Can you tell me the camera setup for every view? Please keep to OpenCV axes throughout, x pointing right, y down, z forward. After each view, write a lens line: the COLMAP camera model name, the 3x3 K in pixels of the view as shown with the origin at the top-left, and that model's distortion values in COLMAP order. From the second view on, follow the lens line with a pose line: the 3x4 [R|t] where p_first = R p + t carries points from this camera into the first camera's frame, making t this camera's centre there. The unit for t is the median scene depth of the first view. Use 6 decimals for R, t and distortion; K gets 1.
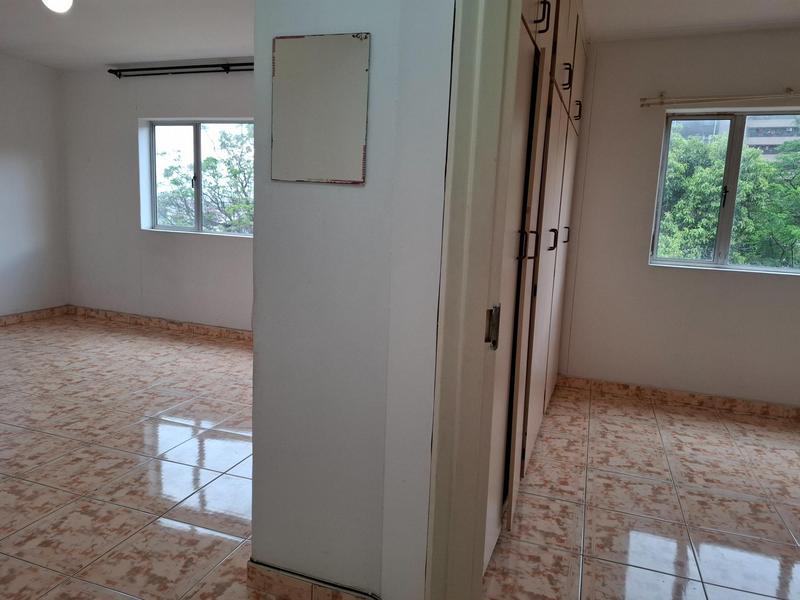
lens RADIAL K [[548.0, 0, 404.7], [0, 548.0, 297.2], [0, 0, 1]] dist [0.033417, -0.043637]
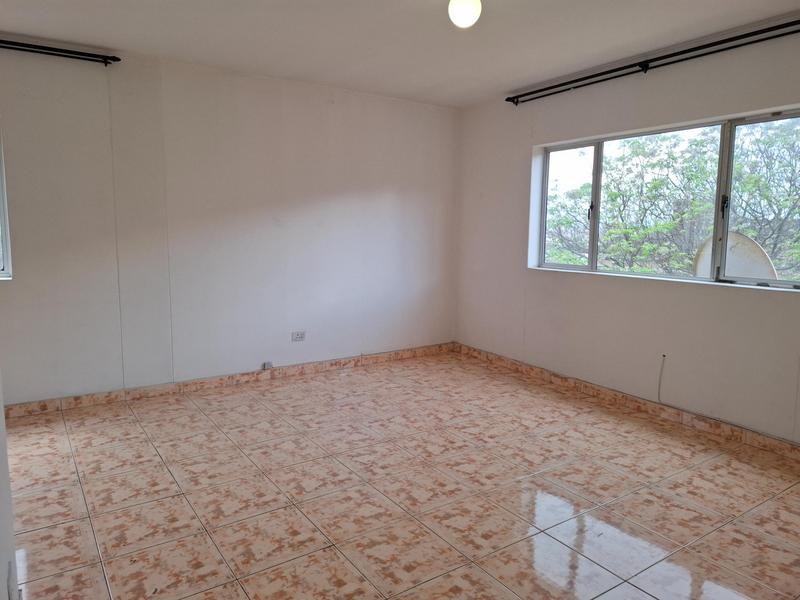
lens RADIAL K [[548.0, 0, 404.7], [0, 548.0, 297.2], [0, 0, 1]] dist [0.033417, -0.043637]
pose [[0.803675, 0.034034, -0.594094, -0.110090], [-0.059956, 0.997914, -0.023940, -0.043767], [0.592040, 0.054860, 0.804039, 0.167983]]
